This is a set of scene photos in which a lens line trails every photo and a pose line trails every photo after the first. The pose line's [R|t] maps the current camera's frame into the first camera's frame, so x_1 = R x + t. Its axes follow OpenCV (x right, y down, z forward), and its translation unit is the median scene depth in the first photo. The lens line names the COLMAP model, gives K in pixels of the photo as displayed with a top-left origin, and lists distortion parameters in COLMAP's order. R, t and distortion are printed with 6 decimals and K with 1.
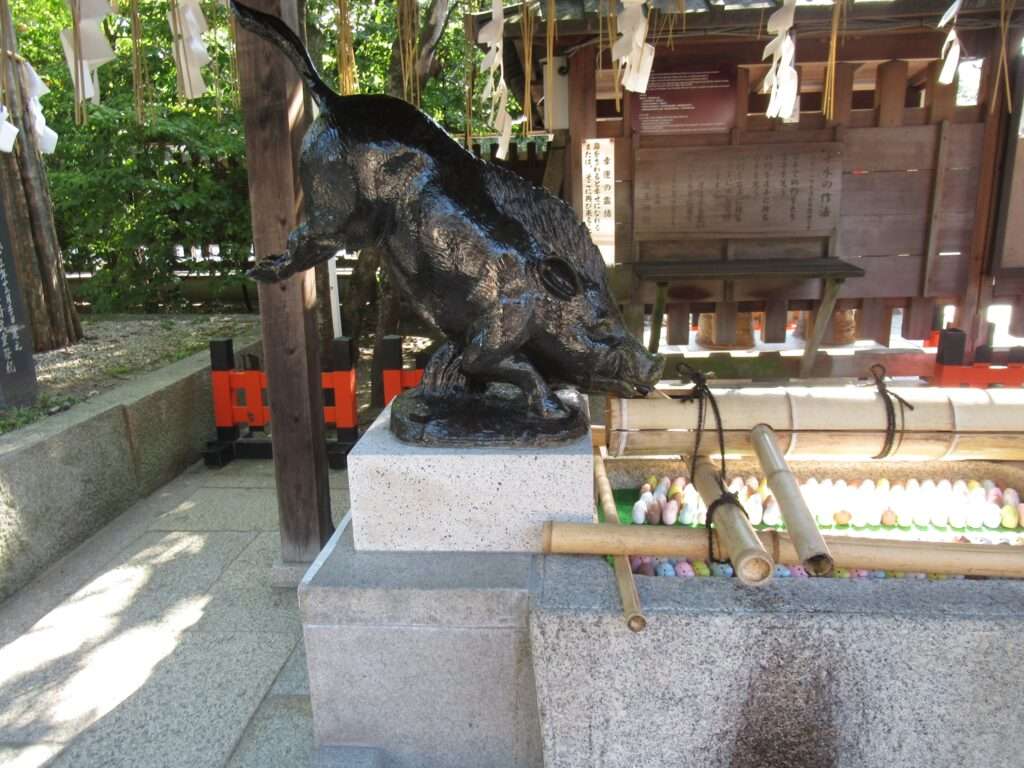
lens RADIAL K [[759.9, 0, 514.3], [0, 759.9, 386.2], [0, 0, 1]] dist [-0.007710, 0.003203]
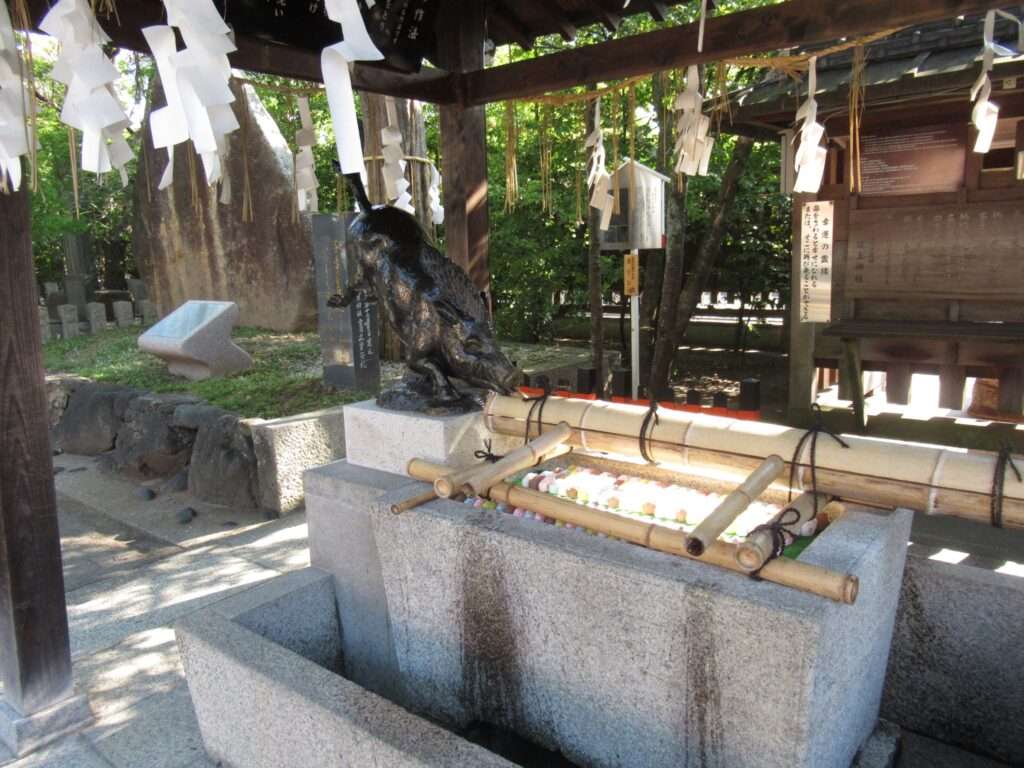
lens RADIAL K [[759.9, 0, 507.8], [0, 759.9, 377.2], [0, 0, 1]] dist [-0.007710, 0.003203]
pose [[0.821425, 0.093794, -0.562551, 0.447689], [-0.135034, 0.990322, -0.032058, 0.011613], [0.554100, 0.102296, 0.826141, -0.109148]]
